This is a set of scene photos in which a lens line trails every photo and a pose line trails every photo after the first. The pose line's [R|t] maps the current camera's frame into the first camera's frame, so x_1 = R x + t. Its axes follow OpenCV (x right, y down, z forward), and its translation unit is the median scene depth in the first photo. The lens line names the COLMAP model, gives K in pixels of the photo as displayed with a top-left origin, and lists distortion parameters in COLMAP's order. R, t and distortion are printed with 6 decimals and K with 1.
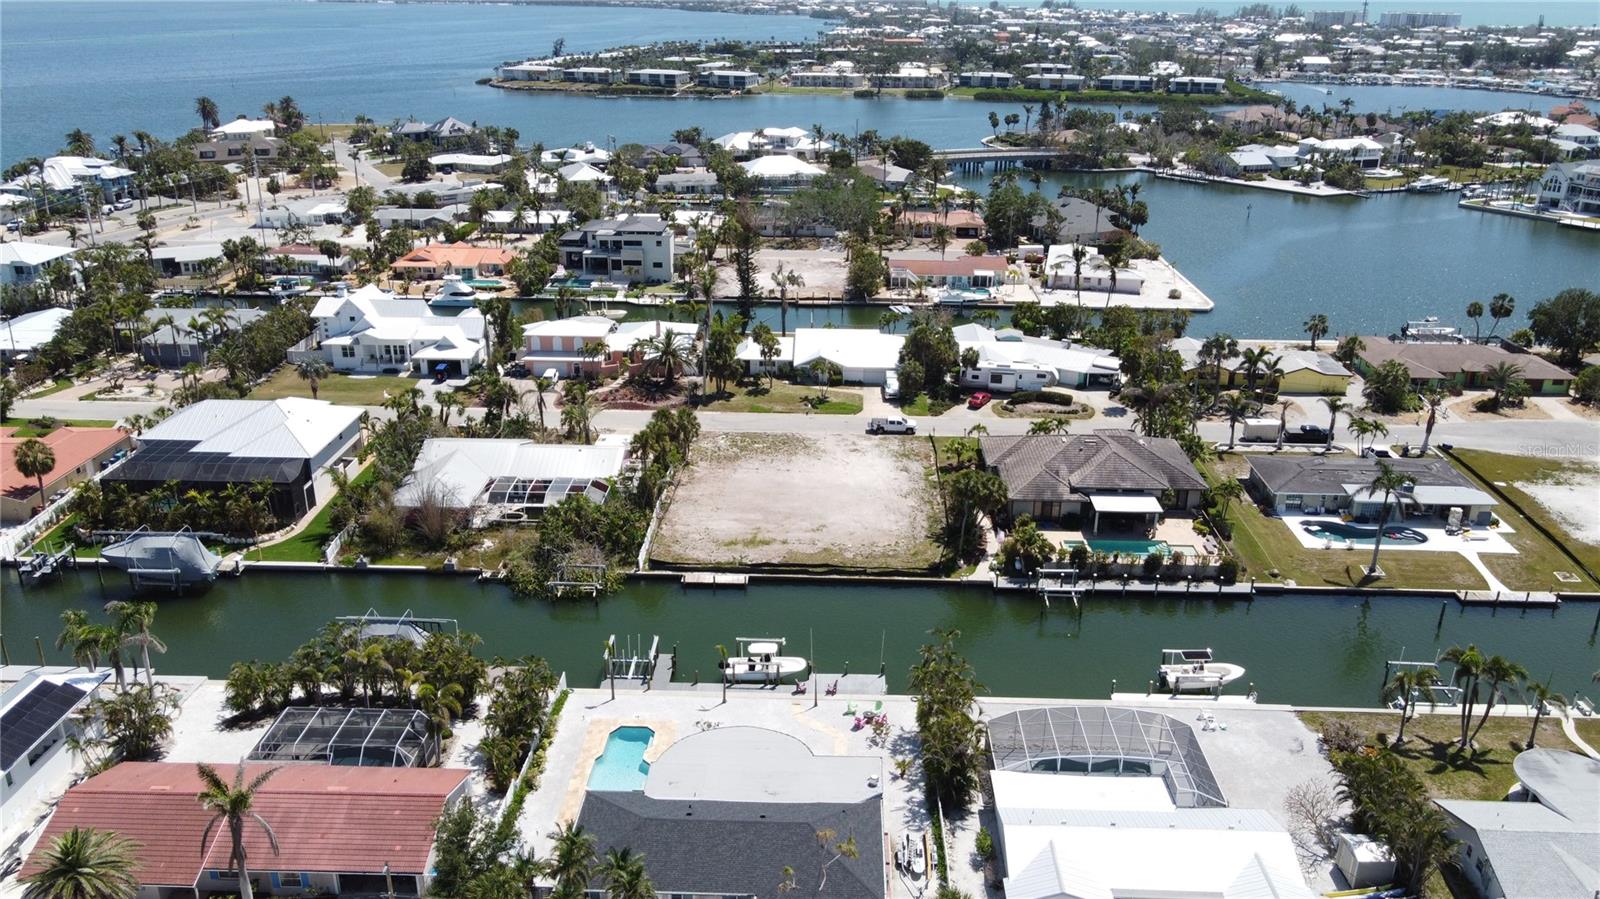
lens RADIAL K [[1225.5, 0, 812.0], [0, 1225.5, 453.6], [0, 0, 1]] dist [-0.009749, 0.036100]
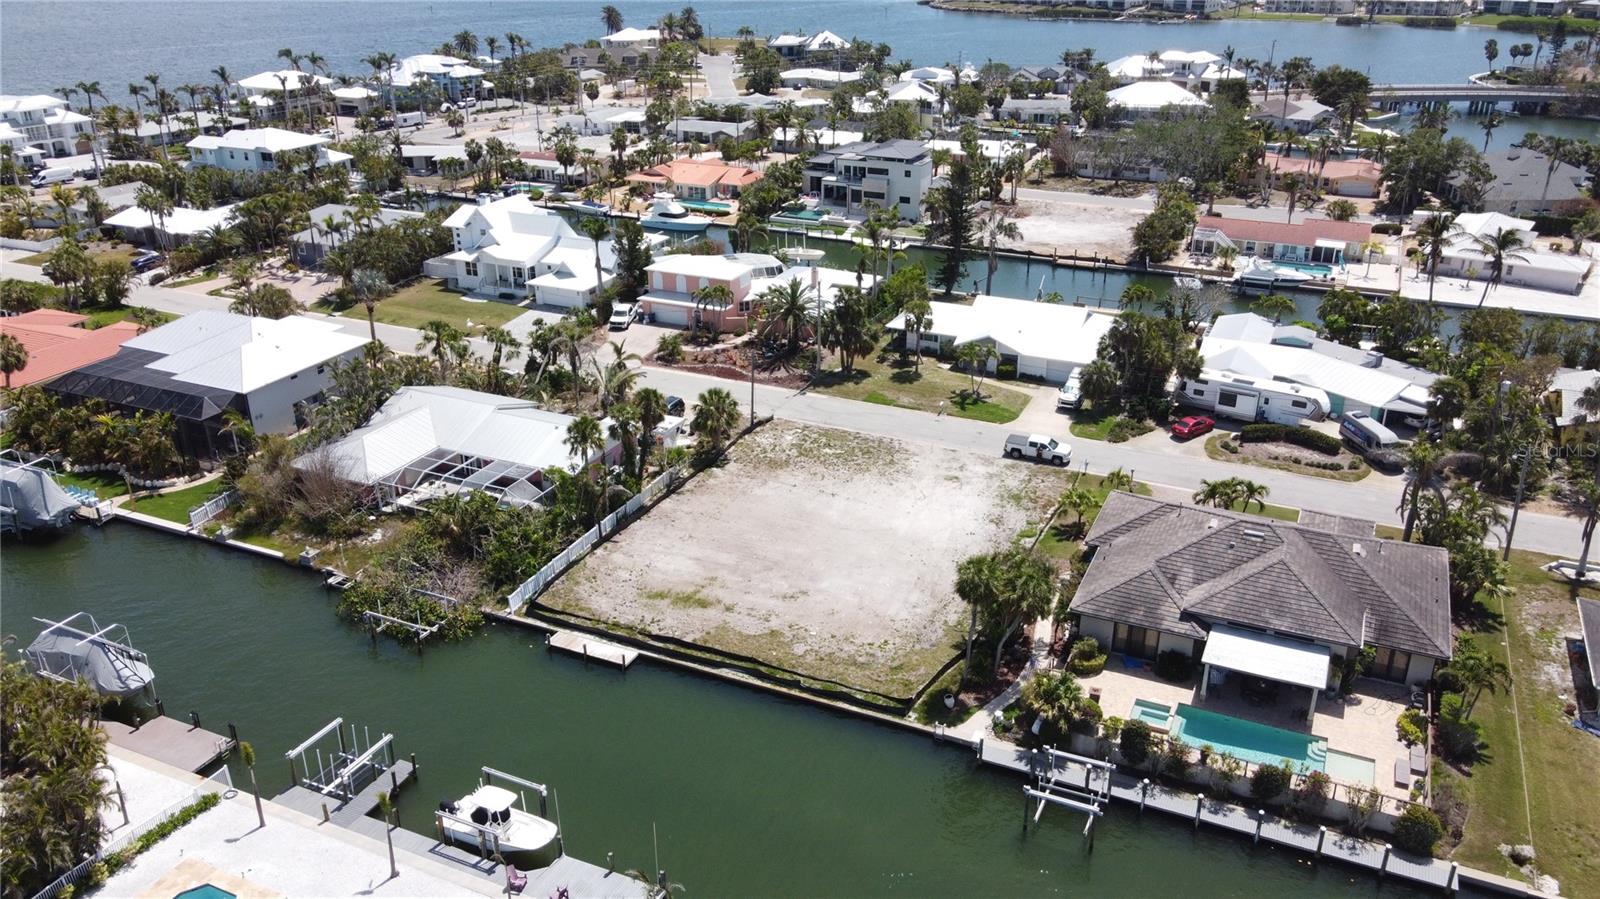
lens RADIAL K [[1225.5, 0, 812.0], [0, 1225.5, 453.6], [0, 0, 1]] dist [-0.009749, 0.036100]
pose [[0.919962, 0.148073, -0.362965, 0.182043], [-0.130796, 0.988801, 0.071874, -0.048354], [0.369542, -0.018647, 0.929027, 0.278567]]
